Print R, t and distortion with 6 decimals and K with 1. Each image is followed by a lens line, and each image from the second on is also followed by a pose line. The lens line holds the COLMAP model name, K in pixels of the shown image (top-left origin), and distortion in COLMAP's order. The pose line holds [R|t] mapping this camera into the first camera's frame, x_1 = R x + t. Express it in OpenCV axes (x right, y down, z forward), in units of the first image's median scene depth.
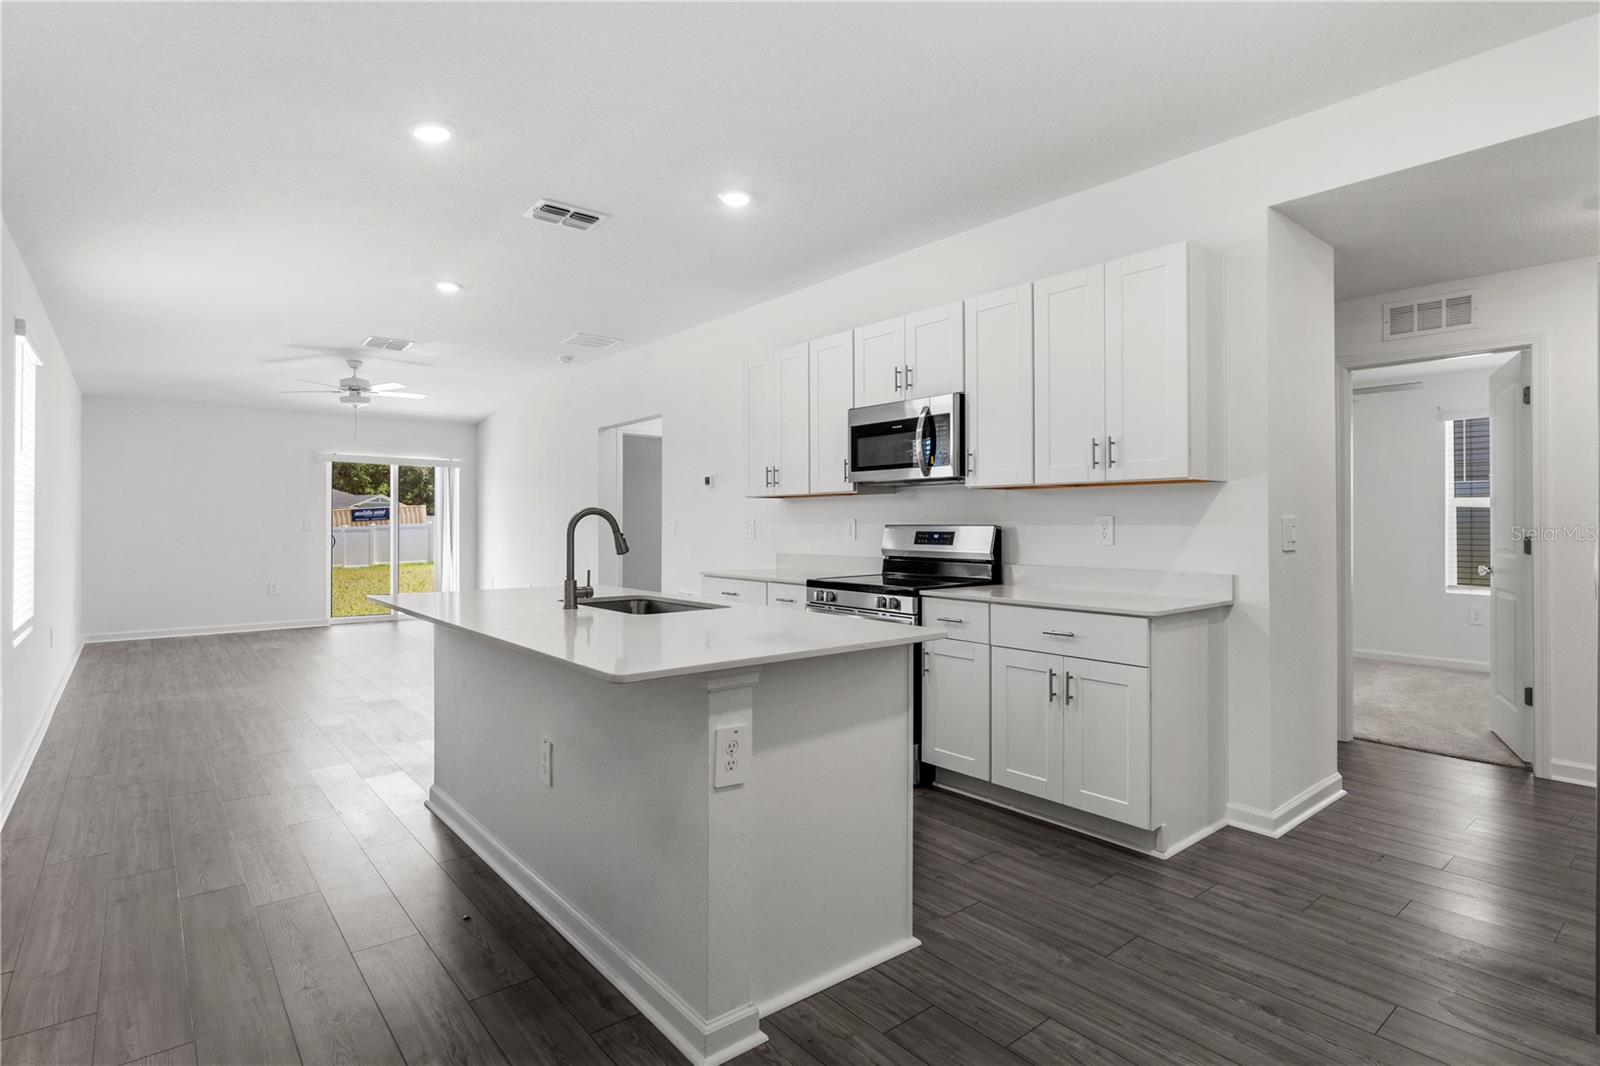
lens RADIAL K [[800.8, 0, 793.4], [0, 800.8, 519.4], [0, 0, 1]] dist [-0.002509, 0.000345]
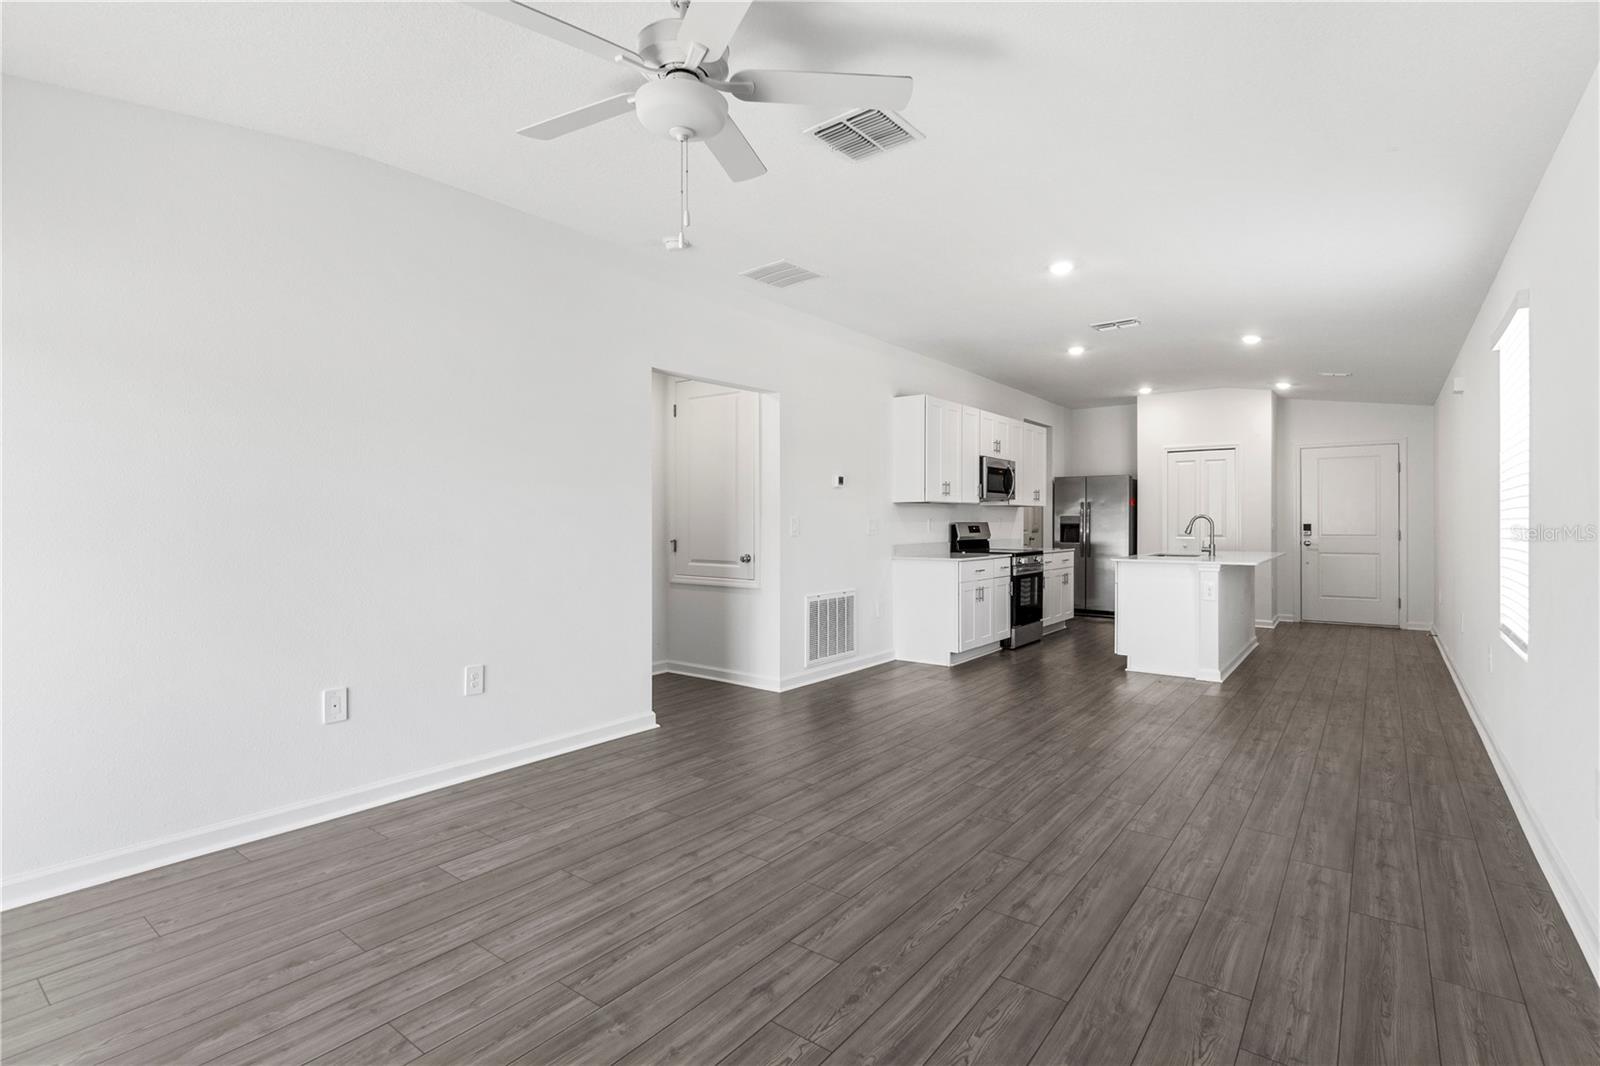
lens RADIAL K [[758.9, 0, 794.0], [0, 758.9, 518.6], [0, 0, 1]] dist [-0.002986, 0.000536]
pose [[-0.225706, 0.004083, 0.974187, -1.514030], [-0.003757, 0.999980, -0.005061, 0.009032], [-0.974188, -0.004802, -0.225686, 1.860686]]
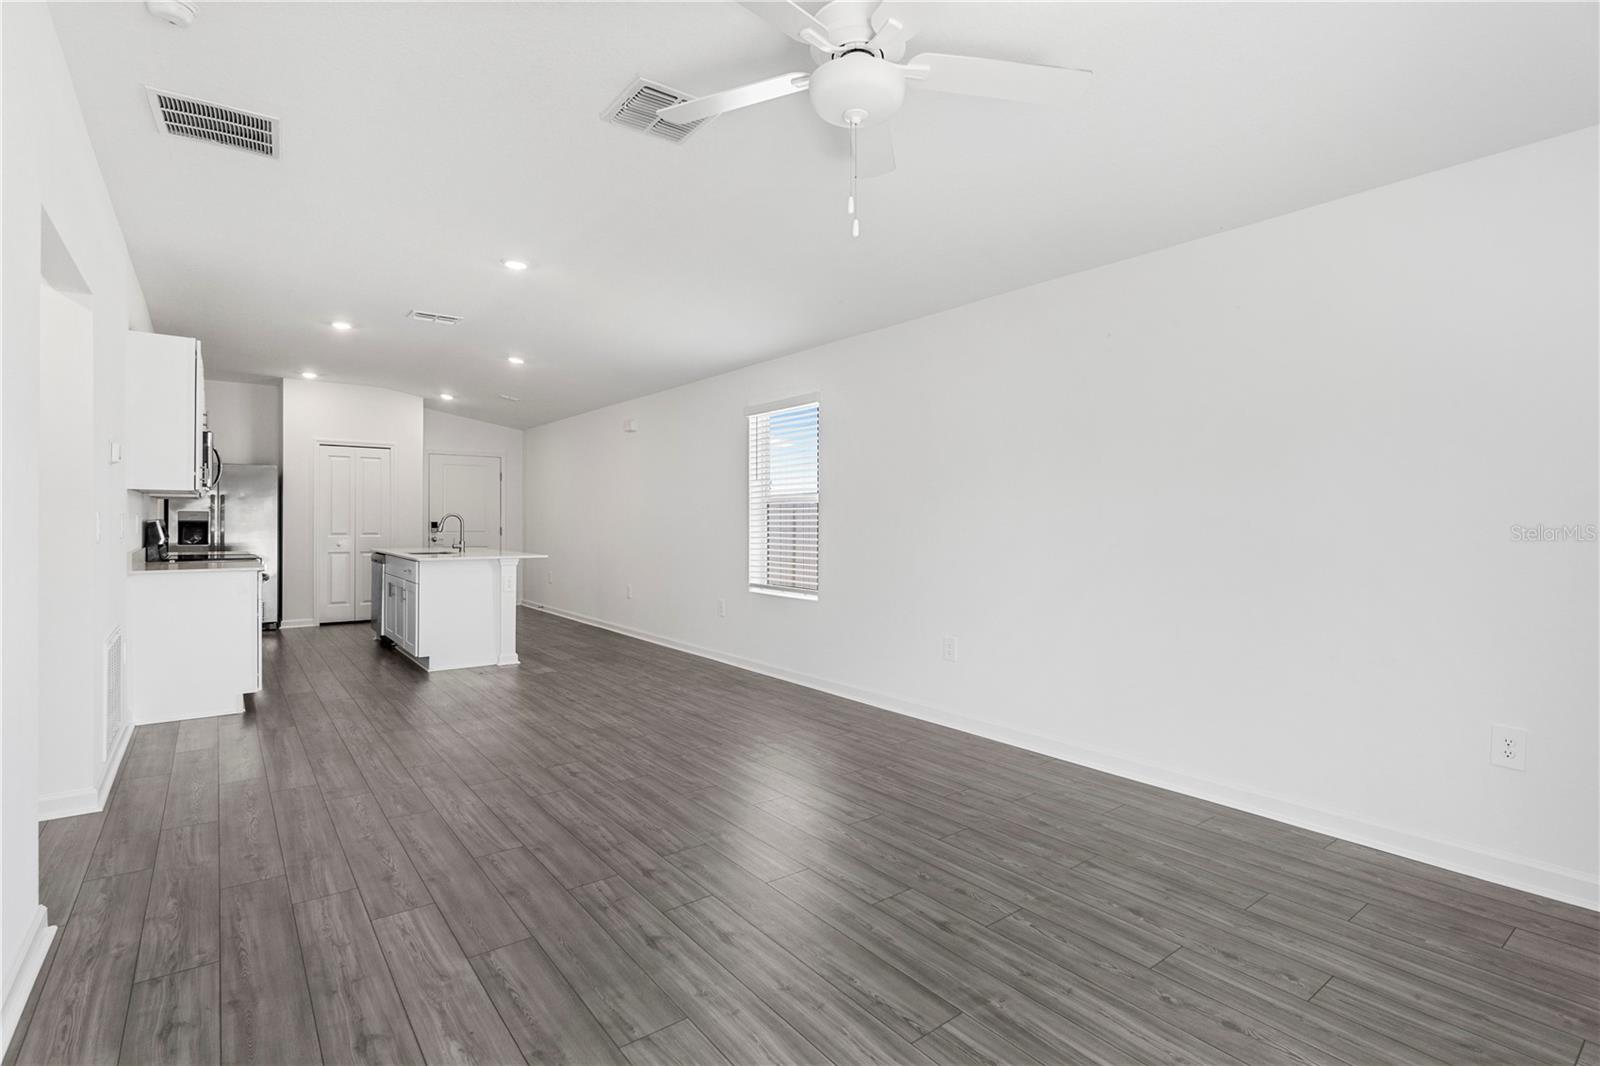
lens RADIAL K [[758.9, 0, 794.0], [0, 758.9, 518.6], [0, 0, 1]] dist [-0.002986, 0.000536]
pose [[-0.999462, -0.004343, 0.032507, -0.970422], [-0.004587, 0.999962, -0.007428, 0.010237], [-0.032474, -0.007573, -0.999444, 2.314368]]
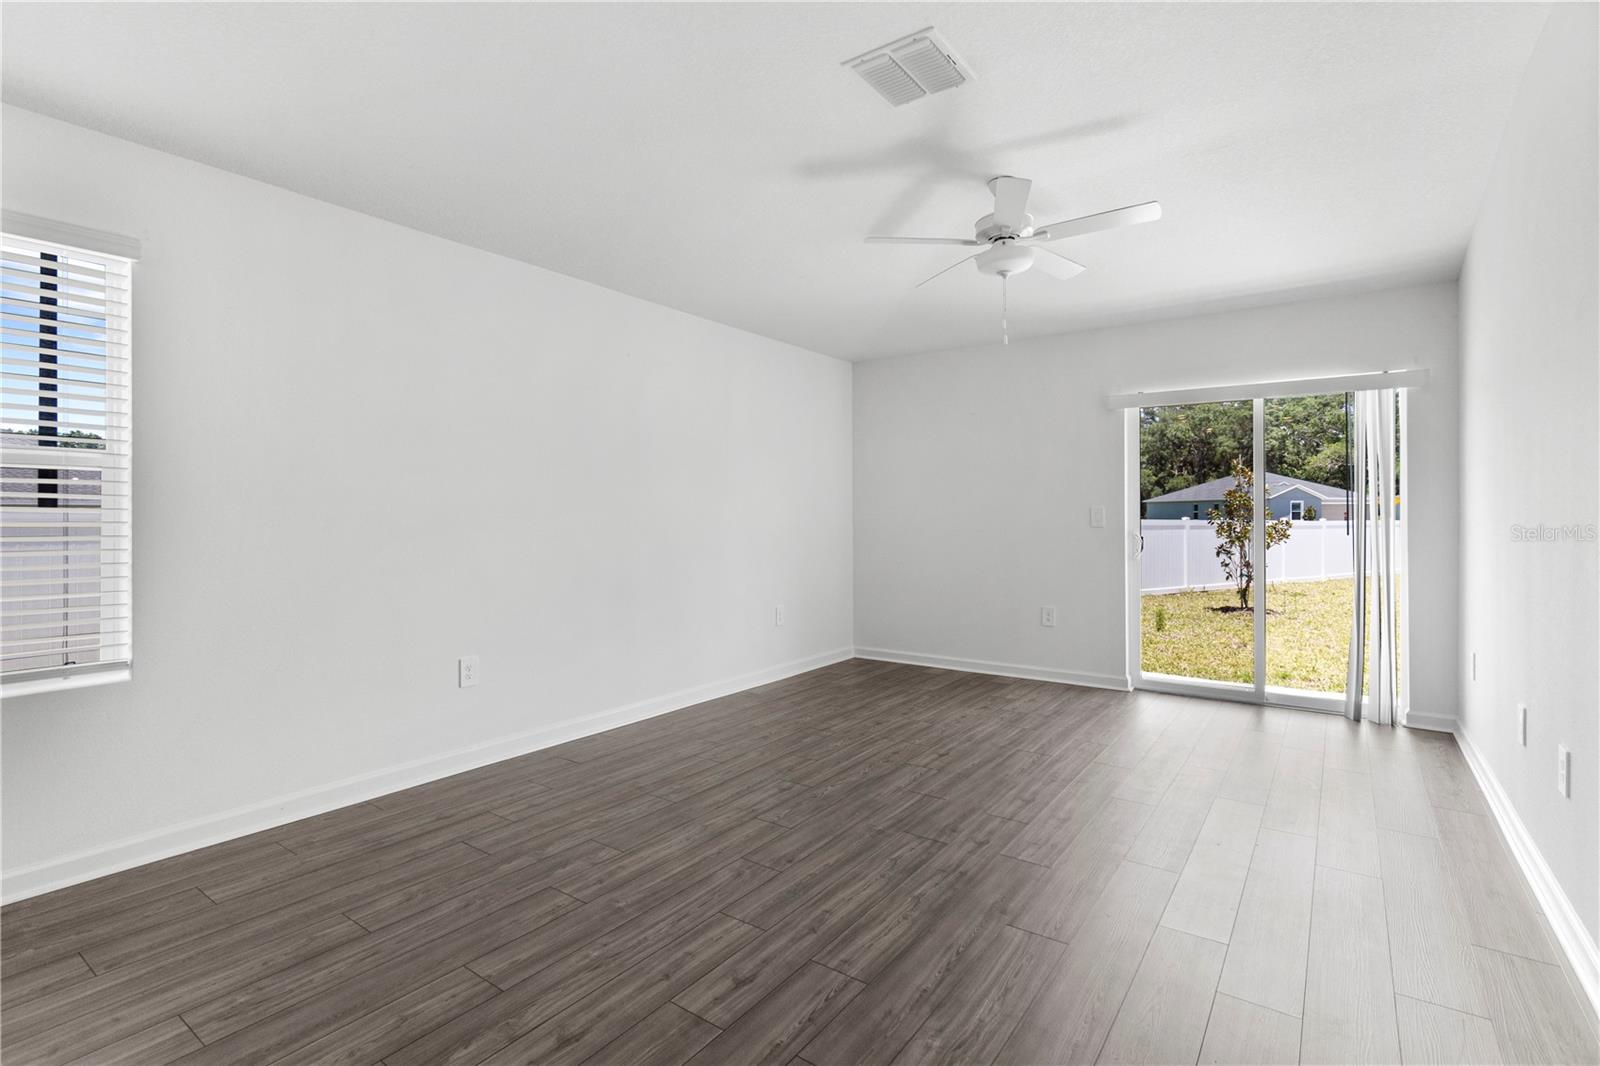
lens RADIAL K [[758.9, 0, 794.0], [0, 758.9, 518.6], [0, 0, 1]] dist [-0.002986, 0.000536]
pose [[0.255695, 0.004701, -0.966746, -0.243653], [0.004762, 0.999970, 0.006122, 0.009134], [0.966746, -0.006169, 0.255665, 1.378335]]
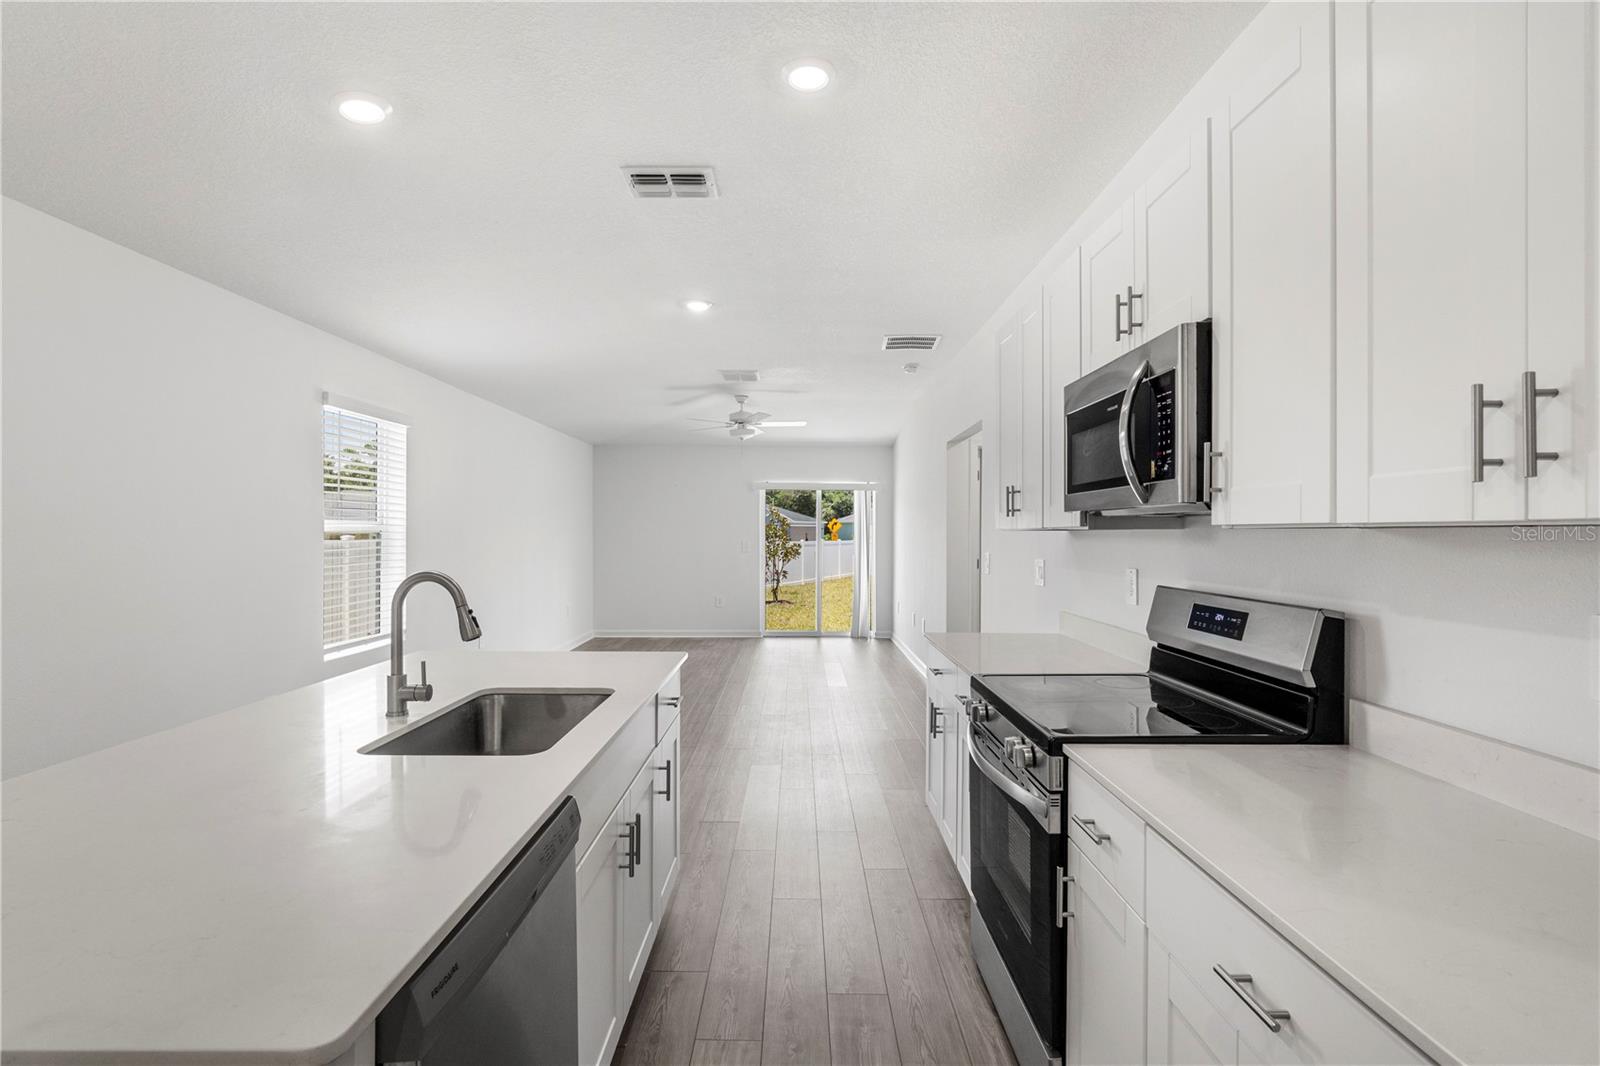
lens RADIAL K [[762.3, 0, 800.0], [0, 762.3, 533.0], [0, 0, 1]] dist [-0.000436, -0.000173]
pose [[0.776638, 0.003337, -0.629938, 0.279536], [-0.001471, 0.999993, 0.003484, -0.034081], [0.629945, -0.001779, 0.776638, 0.470234]]
